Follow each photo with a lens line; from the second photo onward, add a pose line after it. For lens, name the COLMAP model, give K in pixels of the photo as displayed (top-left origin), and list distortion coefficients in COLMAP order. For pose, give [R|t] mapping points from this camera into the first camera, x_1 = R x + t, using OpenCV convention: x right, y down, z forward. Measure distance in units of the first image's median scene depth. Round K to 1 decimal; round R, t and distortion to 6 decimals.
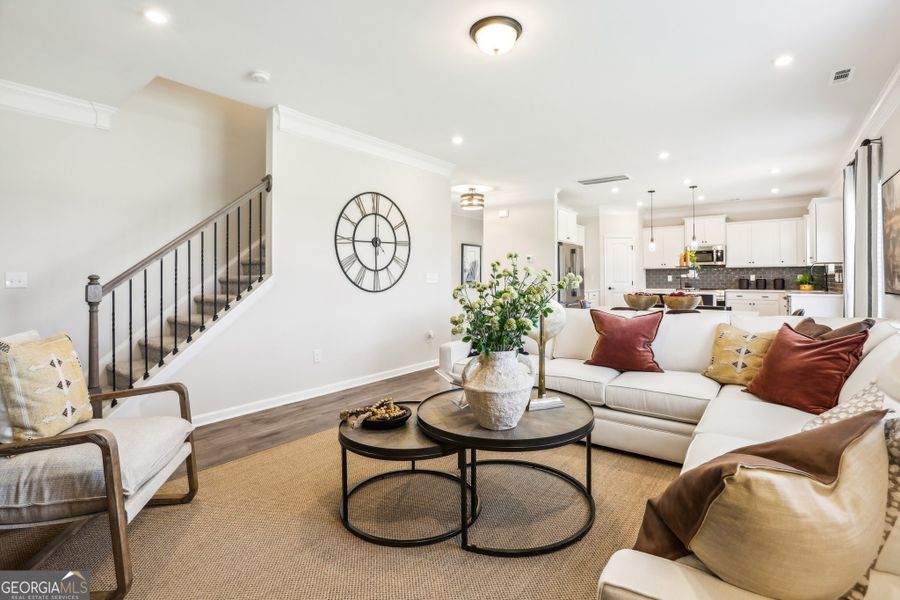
lens RADIAL K [[420.7, 0, 462.7], [0, 420.7, 279.3], [0, 0, 1]] dist [-0.016491, 0.000380]
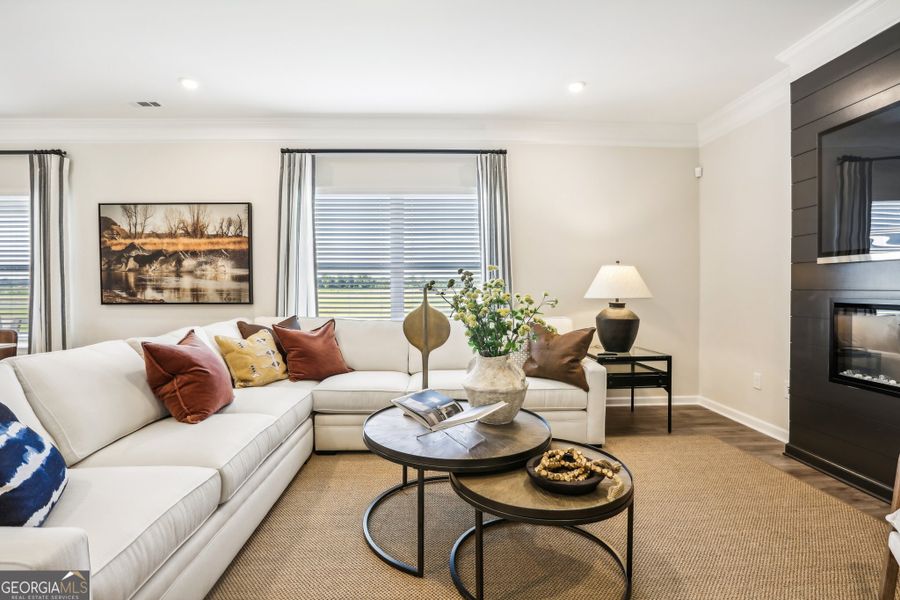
lens RADIAL K [[423.3, 0, 448.3], [0, 423.3, 295.7], [0, 0, 1]] dist [-0.018203, 0.000722]
pose [[-0.608333, -0.008843, 0.793633, -0.165088], [0.007937, 0.999820, 0.017225, 0.000147], [-0.793642, 0.016777, -0.608154, 0.399151]]
